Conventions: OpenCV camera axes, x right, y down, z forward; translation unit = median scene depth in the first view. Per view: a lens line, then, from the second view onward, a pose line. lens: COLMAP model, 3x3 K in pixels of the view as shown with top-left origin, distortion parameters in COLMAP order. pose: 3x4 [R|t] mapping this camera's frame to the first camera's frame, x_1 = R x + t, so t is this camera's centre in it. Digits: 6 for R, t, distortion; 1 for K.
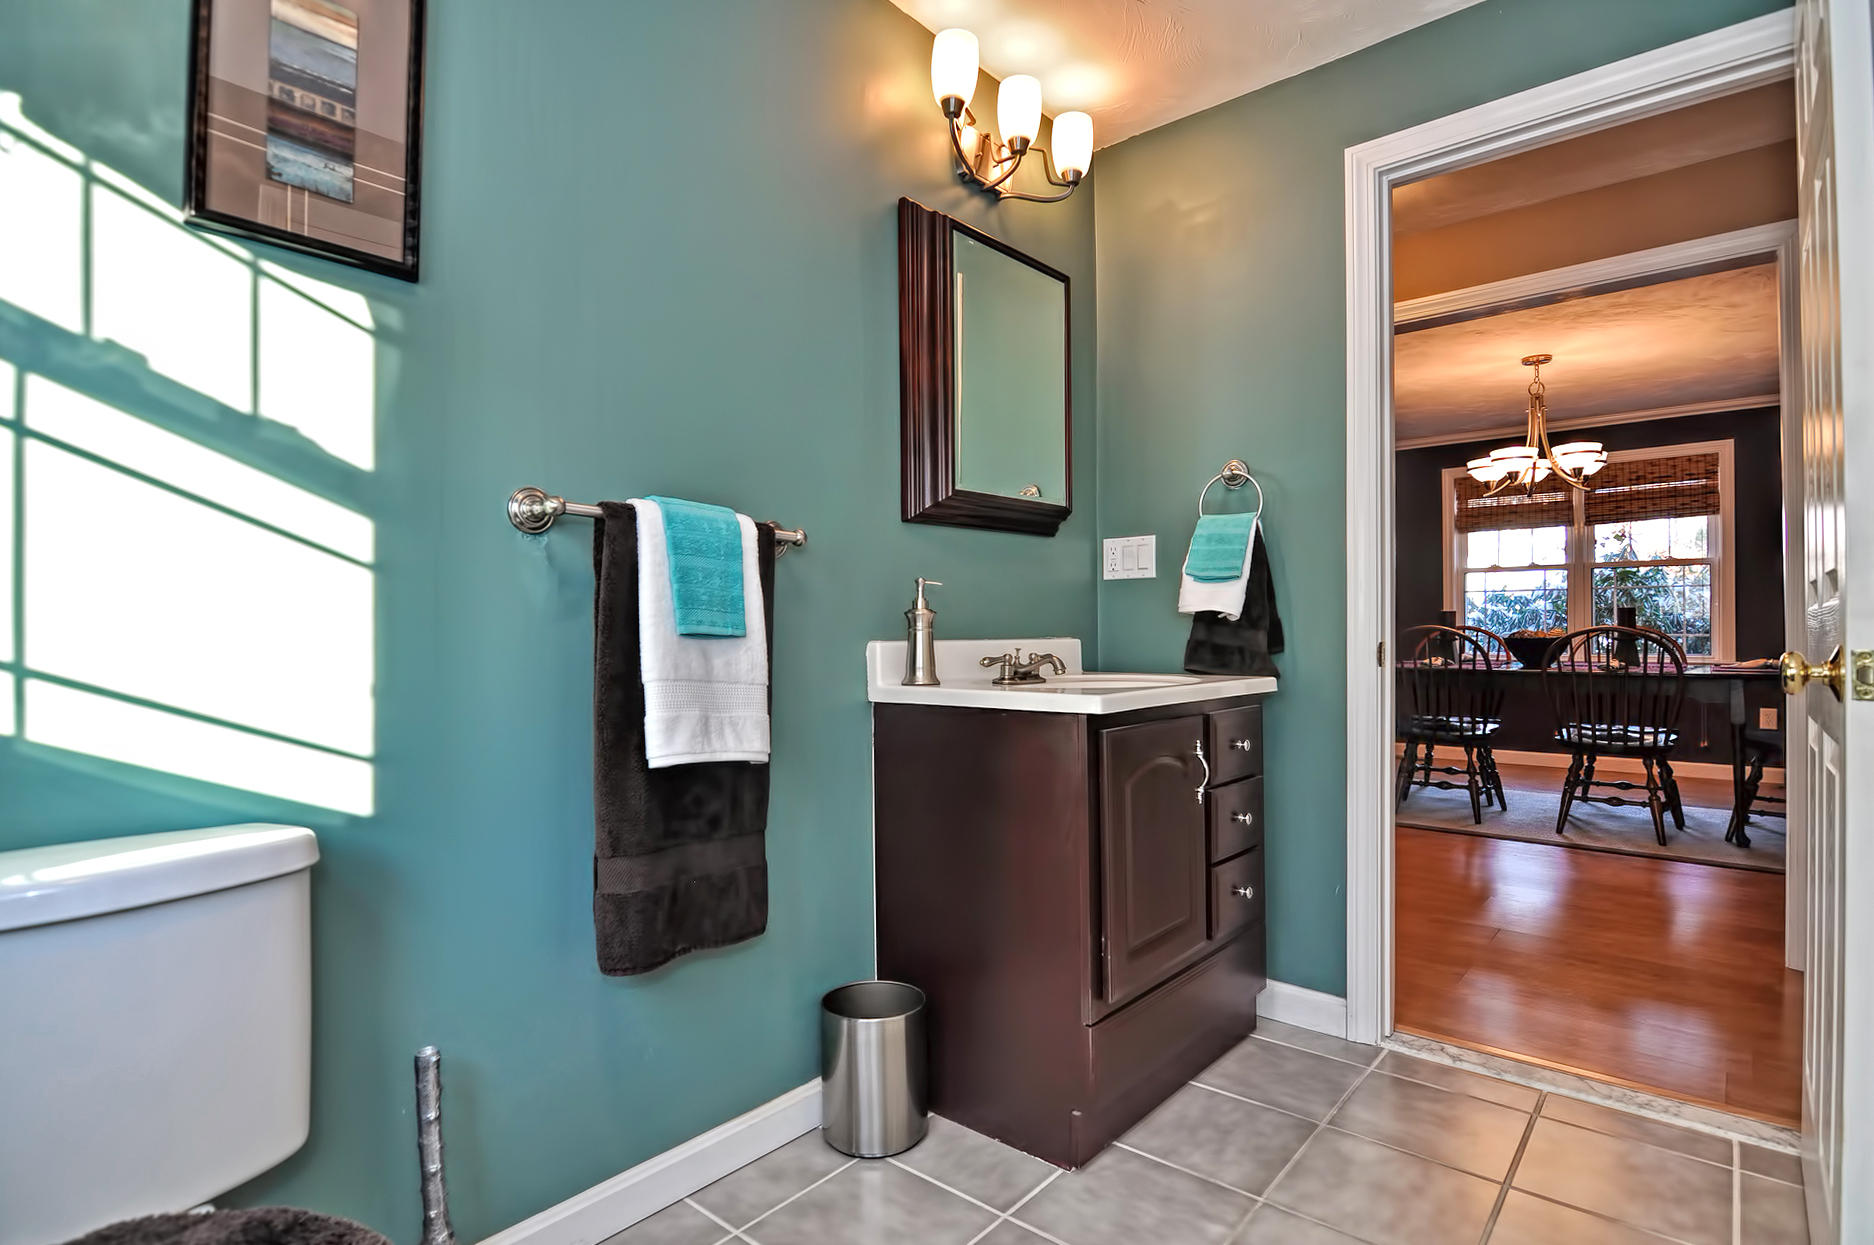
lens RADIAL K [[906.8, 0, 921.9], [0, 906.8, 620.2], [0, 0, 1]] dist [-0.004490, -0.011777]
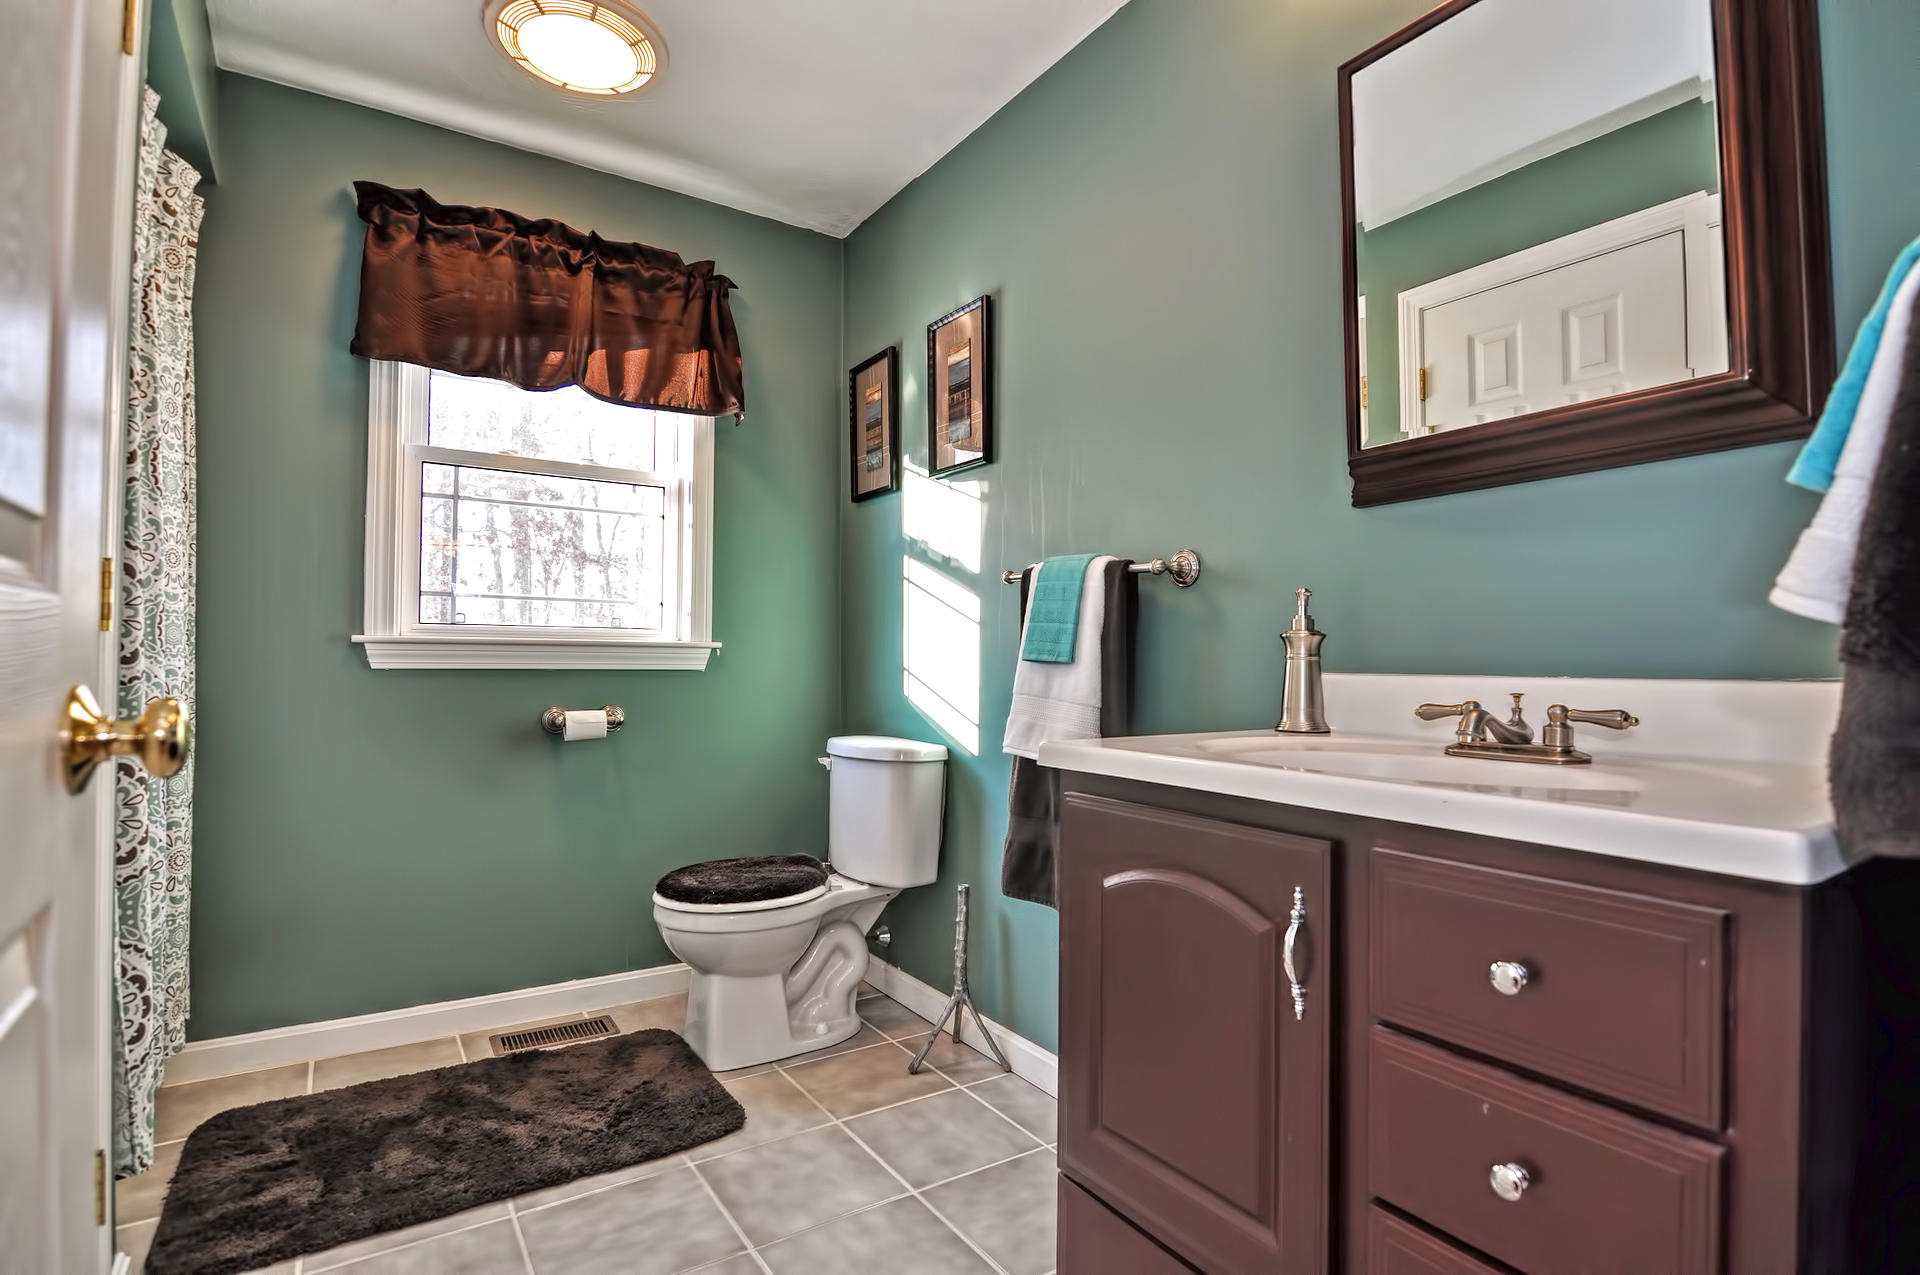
lens RADIAL K [[929.1, 0, 958.6], [0, 929.1, 638.8], [0, 0, 1]] dist [-0.004490, -0.011777]
pose [[-0.244389, -0.025351, -0.969346, 0.940700], [-0.001310, 0.999666, -0.025813, 0.016644], [0.969676, -0.005038, -0.244341, 1.060300]]
